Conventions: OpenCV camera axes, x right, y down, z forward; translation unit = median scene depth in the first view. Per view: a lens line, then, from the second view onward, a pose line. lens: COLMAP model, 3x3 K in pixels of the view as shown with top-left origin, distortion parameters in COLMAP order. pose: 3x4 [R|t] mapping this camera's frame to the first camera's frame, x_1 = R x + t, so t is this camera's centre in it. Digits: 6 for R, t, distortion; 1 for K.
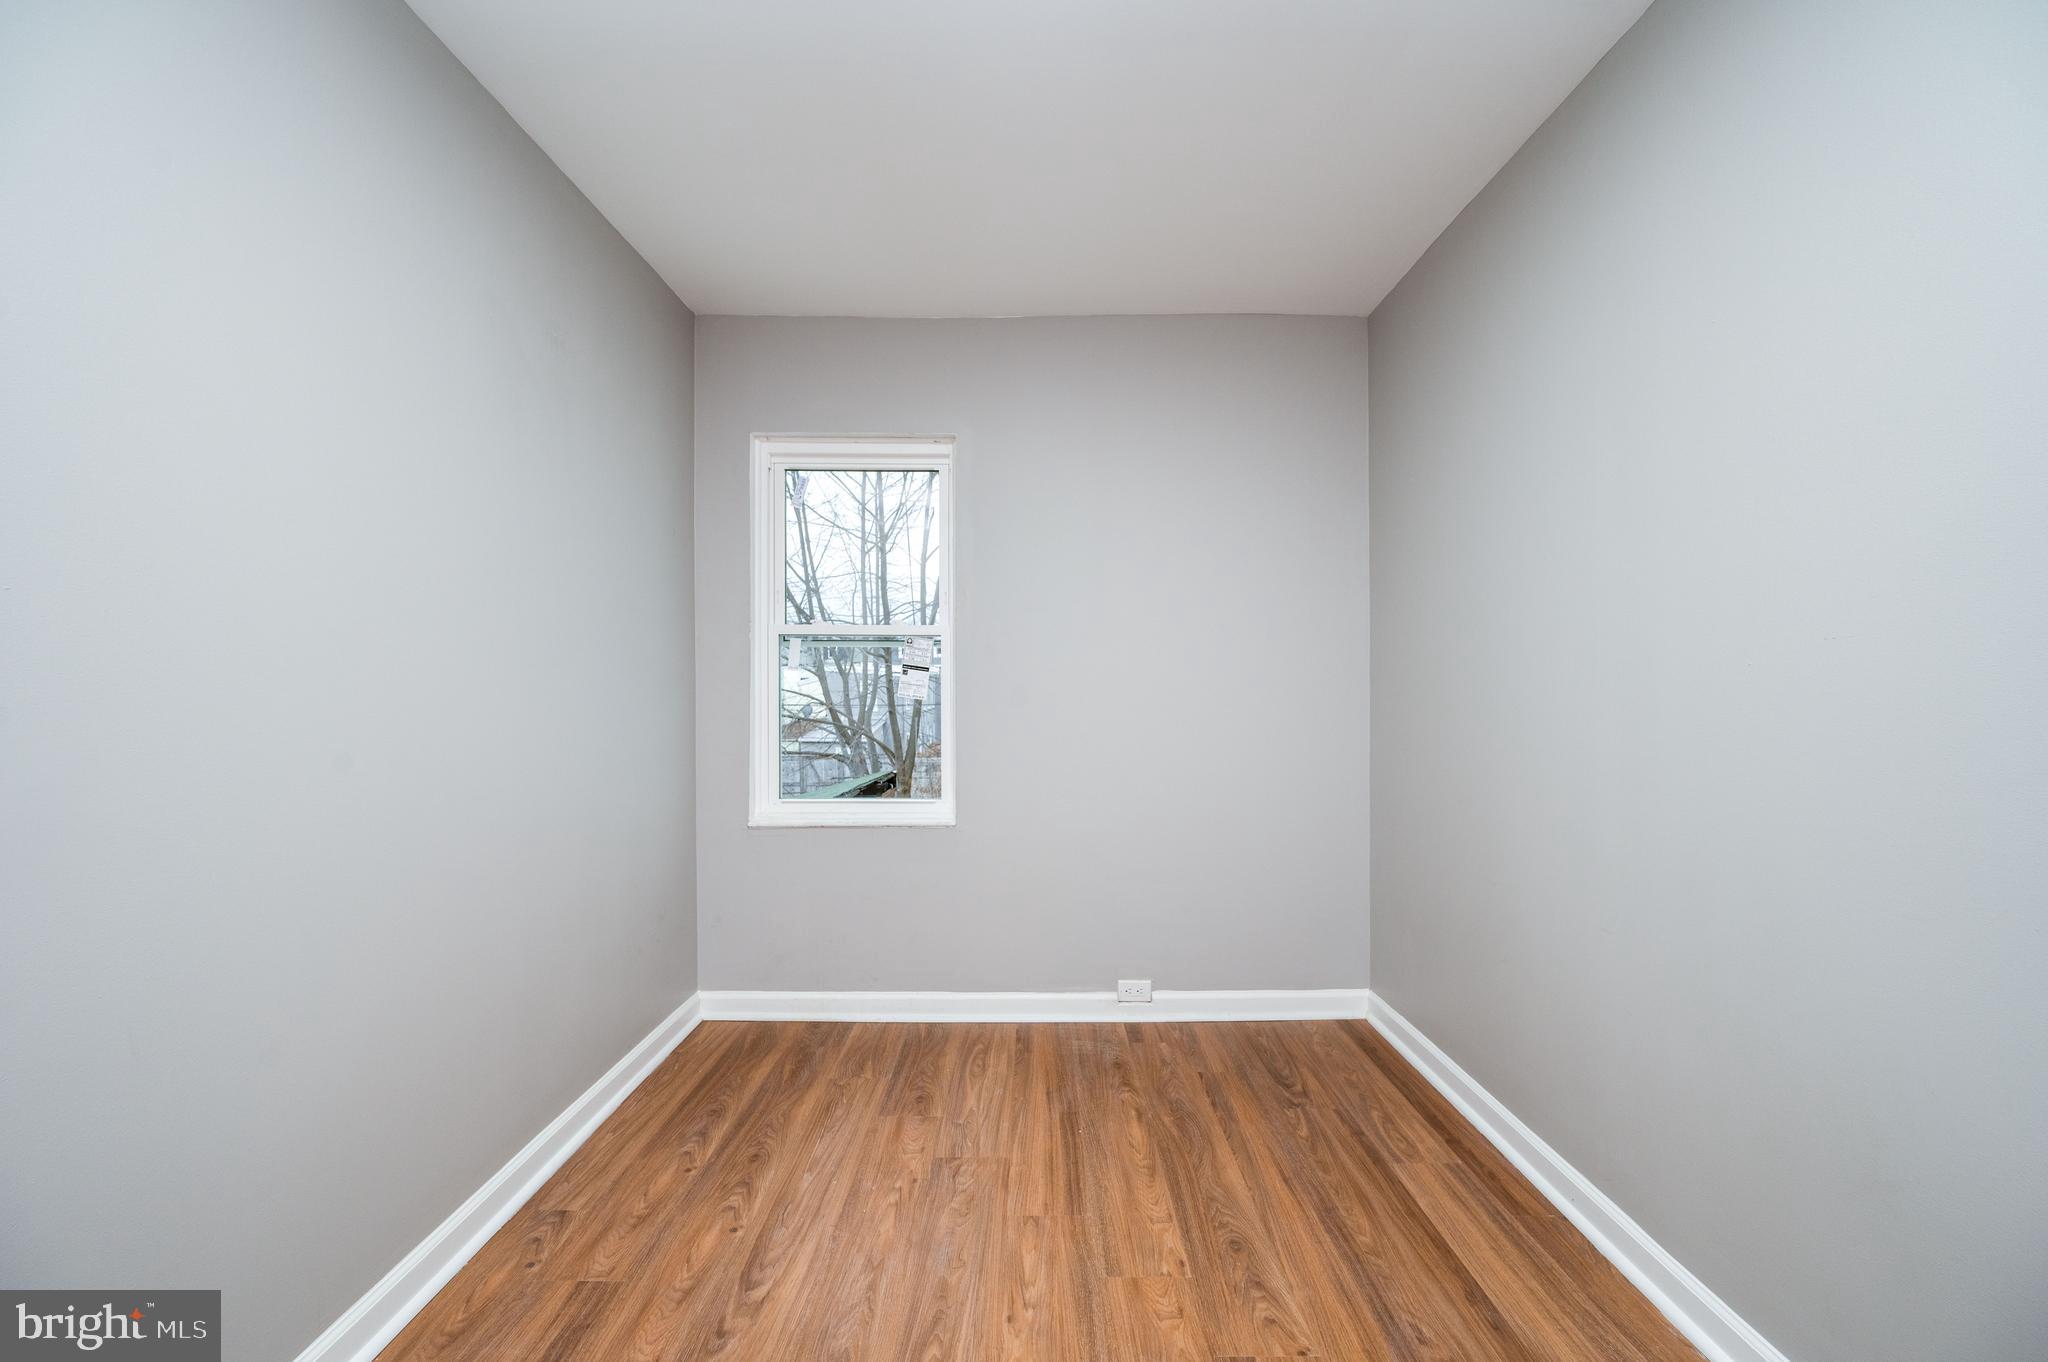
lens RADIAL K [[814.4, 0, 1039.0], [0, 814.4, 686.3], [0, 0, 1]] dist [-0.000919, -0.000320]
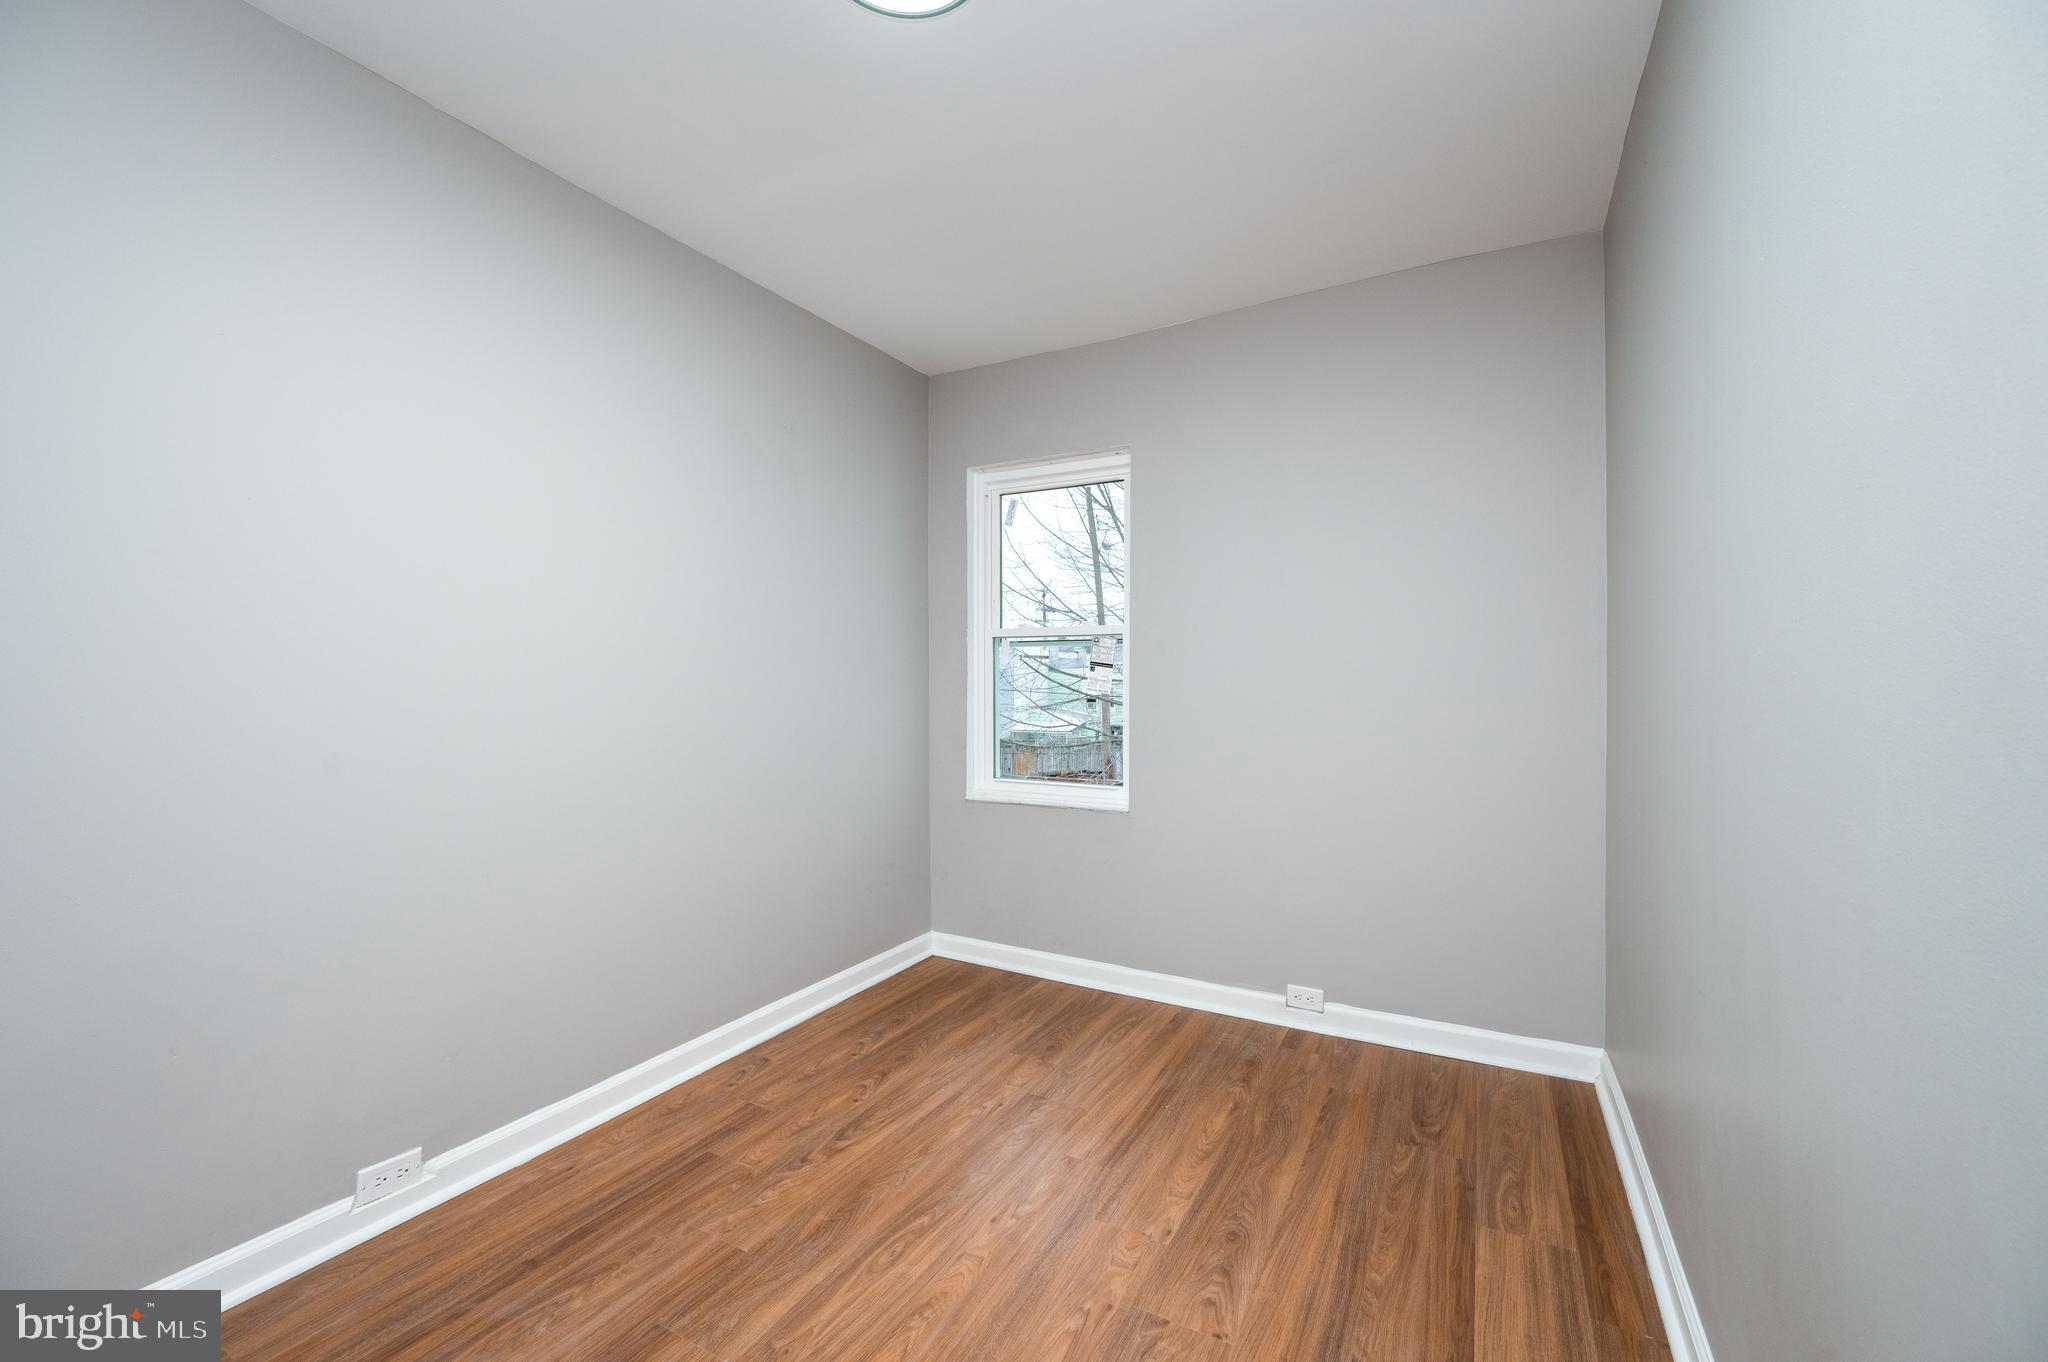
lens RADIAL K [[819.4, 0, 1023.4], [0, 819.4, 685.2], [0, 0, 1]] dist [-0.000785, -0.000767]
pose [[0.874071, 0.001852, -0.485794, 0.350935], [0.001298, 0.999980, 0.006148, -0.002226], [0.485796, -0.006005, 0.874052, -0.006663]]
